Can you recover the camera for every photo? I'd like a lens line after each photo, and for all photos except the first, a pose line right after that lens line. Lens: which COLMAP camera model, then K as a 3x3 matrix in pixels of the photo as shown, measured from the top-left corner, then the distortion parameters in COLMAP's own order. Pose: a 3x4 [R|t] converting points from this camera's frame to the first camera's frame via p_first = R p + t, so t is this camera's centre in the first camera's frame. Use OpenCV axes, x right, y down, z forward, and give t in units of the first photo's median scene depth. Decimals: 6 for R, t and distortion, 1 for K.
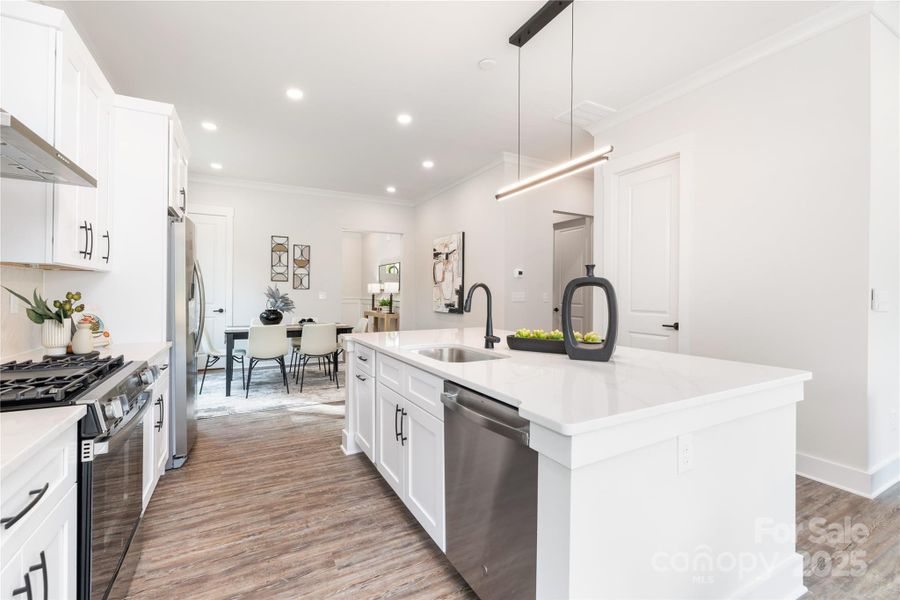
lens RADIAL K [[387.4, 0, 450.8], [0, 387.4, 293.6], [0, 0, 1]] dist [-0.009921, 0.000534]
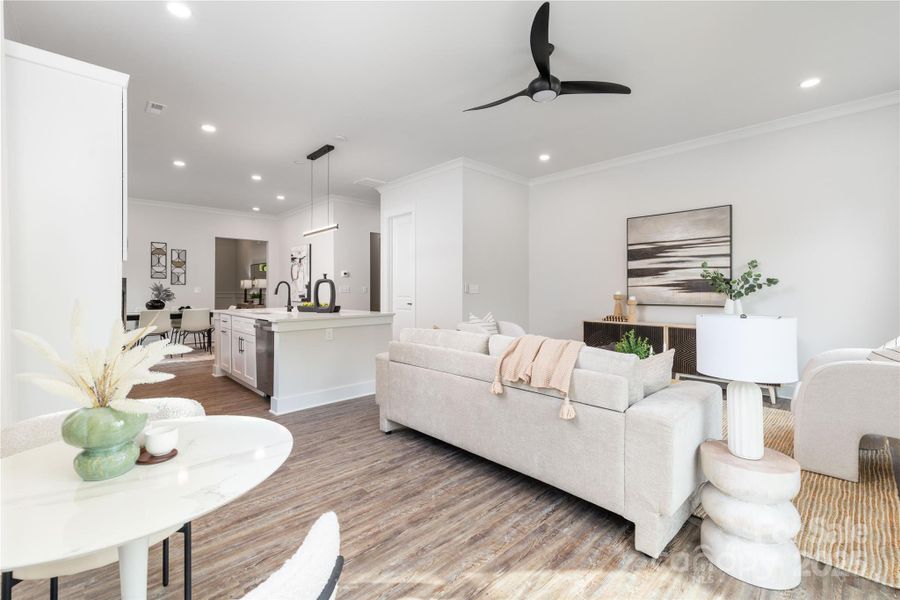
lens RADIAL K [[387.4, 0, 449.1], [0, 387.4, 290.7], [0, 0, 1]] dist [-0.009921, 0.000534]
pose [[0.965336, -0.004329, 0.260973, 0.148411], [0.003639, 0.999988, 0.003124, 0.008069], [-0.260984, -0.002066, 0.965341, -0.480929]]
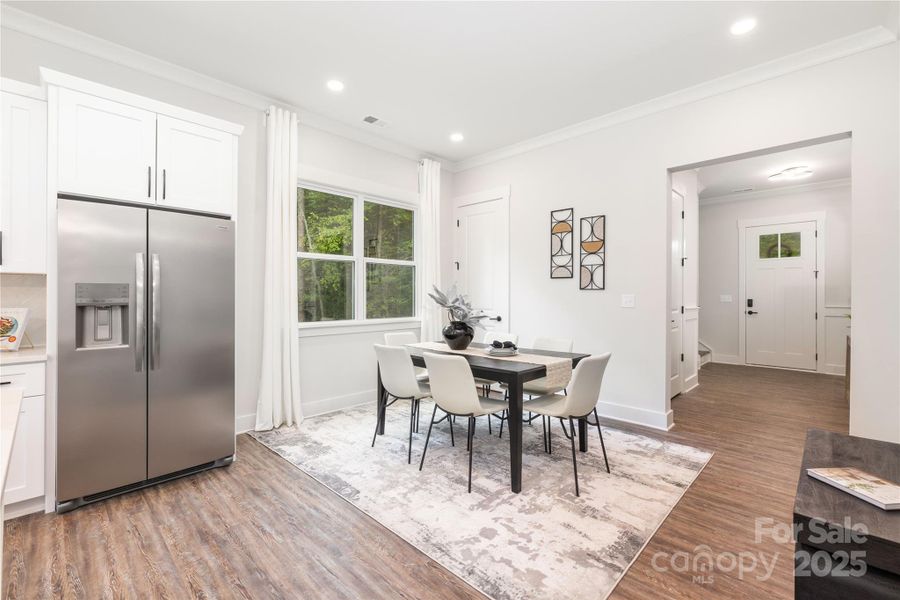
lens RADIAL K [[387.4, 0, 442.0], [0, 387.4, 295.3], [0, 0, 1]] dist [-0.009921, 0.000534]
pose [[0.300085, -0.003895, -0.953904, 0.129756], [-0.000638, 0.999991, -0.004284, -0.000368], [0.953912, 0.001894, 0.300080, 0.659356]]
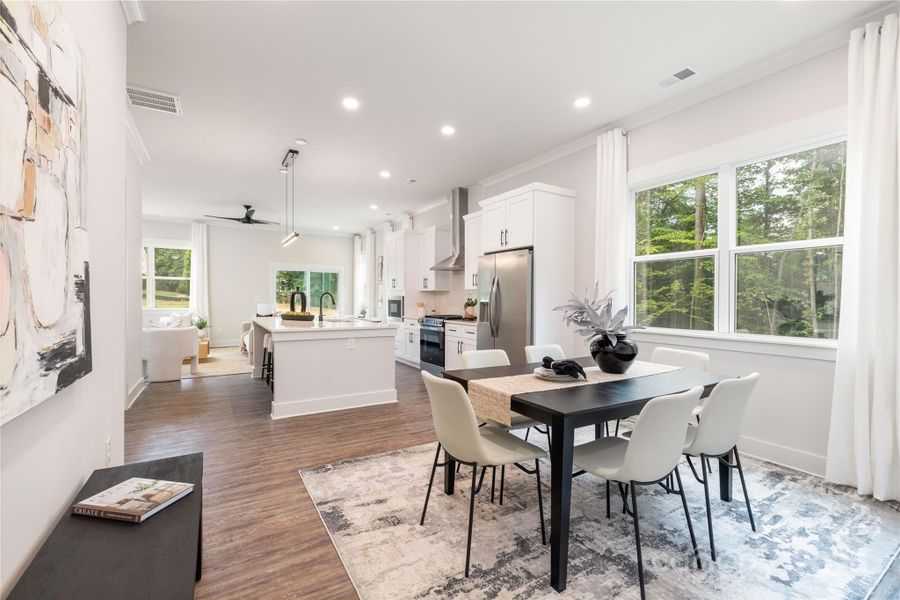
lens RADIAL K [[387.4, 0, 453.4], [0, 387.4, 301.1], [0, 0, 1]] dist [-0.009921, 0.000534]
pose [[-0.997454, -0.009590, -0.070662, -0.163174], [-0.010191, 0.999915, 0.008151, -0.001455], [0.070578, 0.008850, -0.997467, 1.179280]]
